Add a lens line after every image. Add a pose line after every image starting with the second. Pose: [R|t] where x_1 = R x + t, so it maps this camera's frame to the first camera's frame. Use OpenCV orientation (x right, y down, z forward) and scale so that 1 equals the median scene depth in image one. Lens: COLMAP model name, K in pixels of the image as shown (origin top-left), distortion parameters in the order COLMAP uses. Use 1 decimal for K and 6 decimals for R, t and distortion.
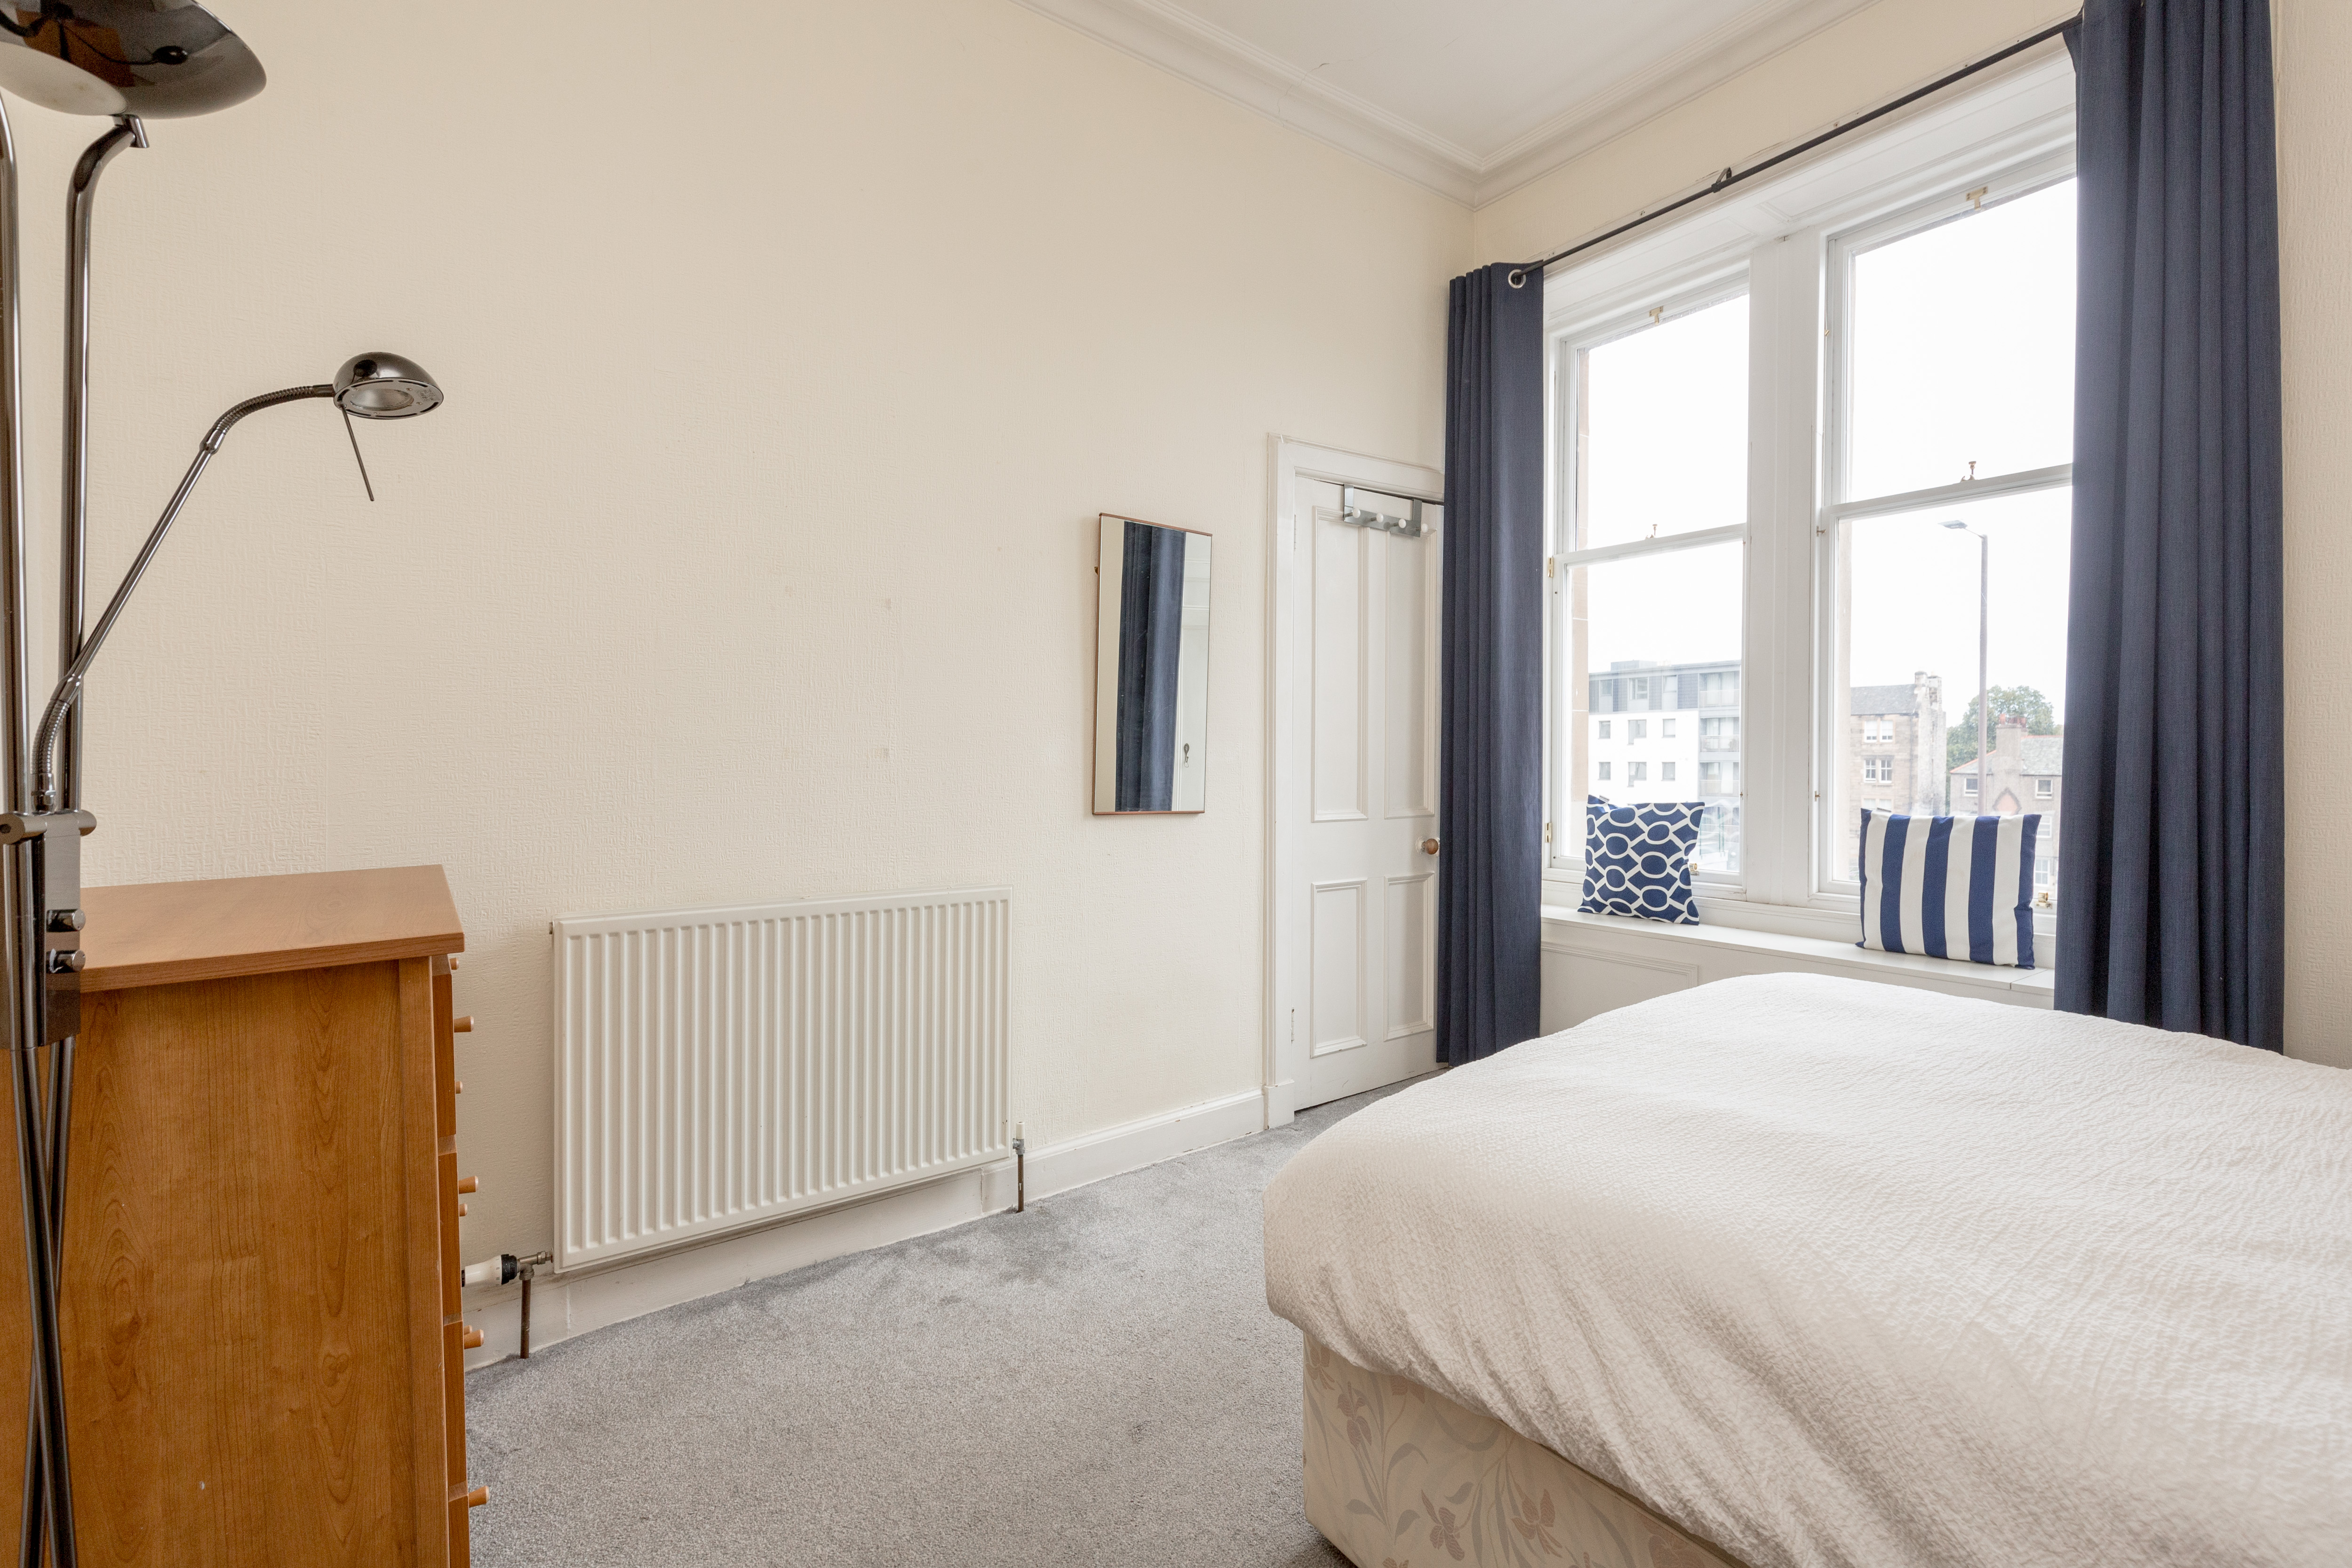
lens RADIAL K [[1050.9, 0, 1176.4], [0, 1050.9, 775.3], [0, 0, 1]] dist [0.006669, -0.002372]
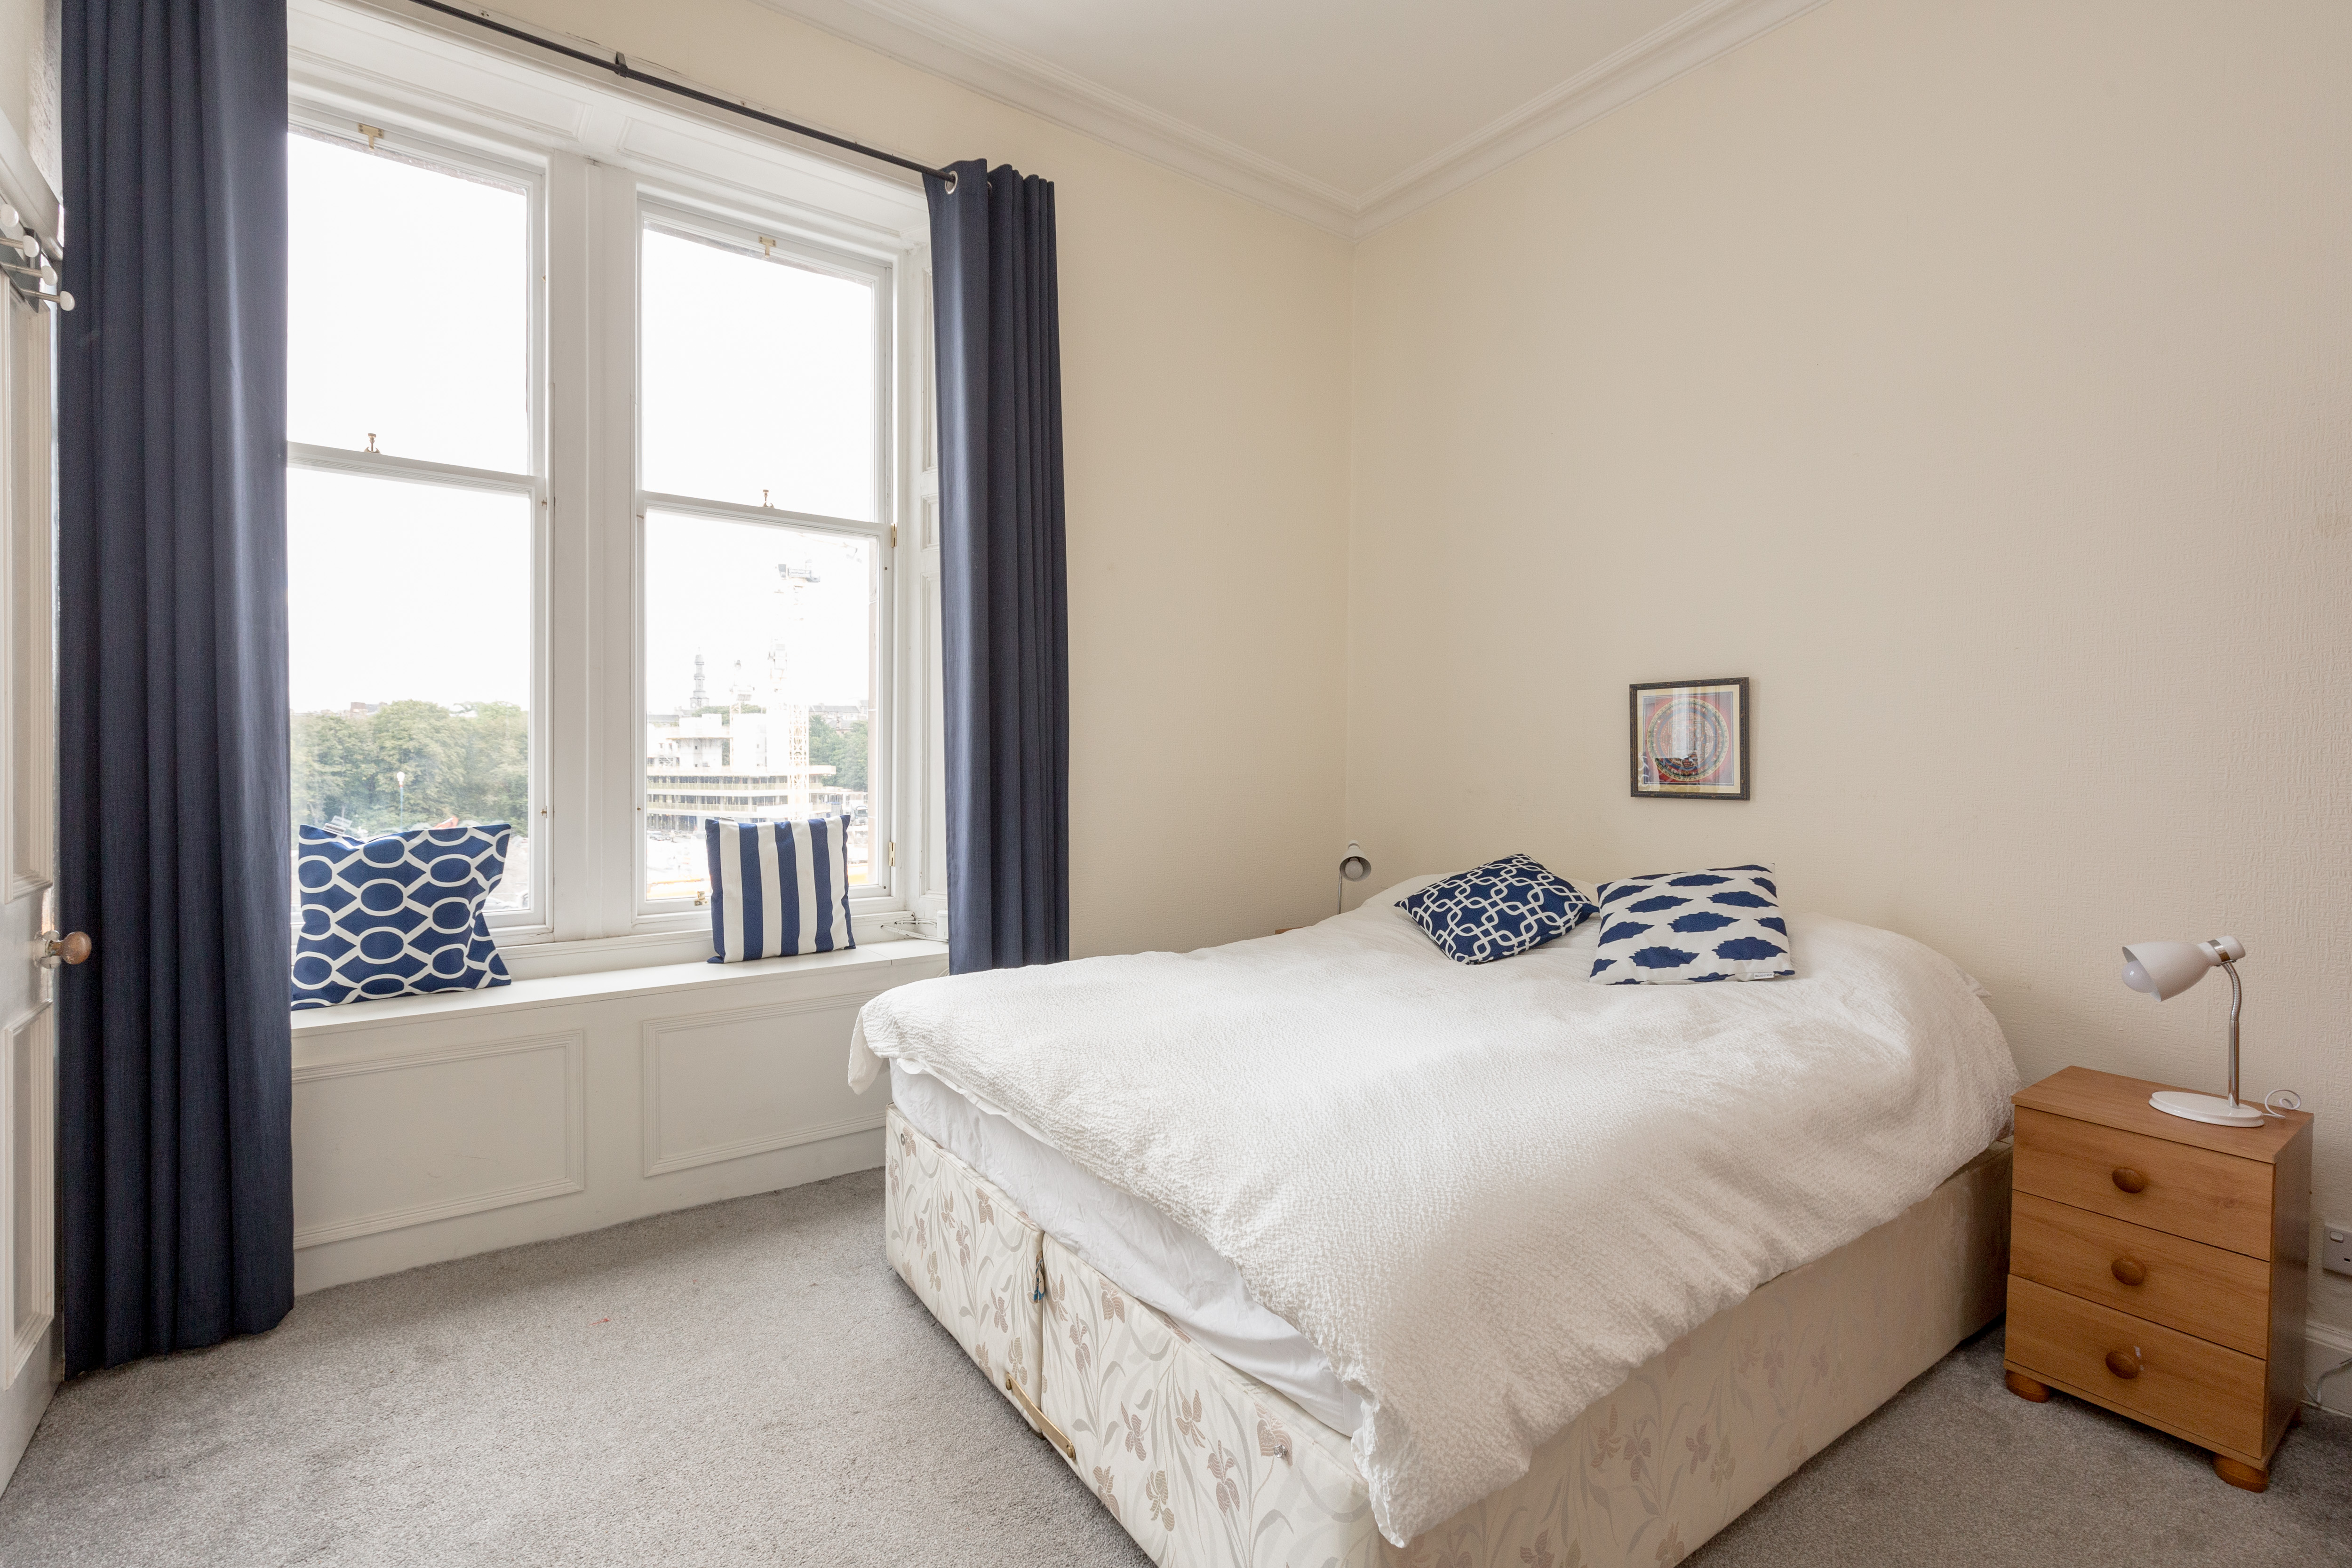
lens RADIAL K [[1050.9, 0, 1182.6], [0, 1050.9, 773.6], [0, 0, 1]] dist [0.006669, -0.002372]
pose [[-0.005653, -0.009691, 0.999937, -0.274004], [0.015810, 0.999827, 0.009779, -0.011568], [-0.999859, 0.015864, -0.005498, 0.503801]]
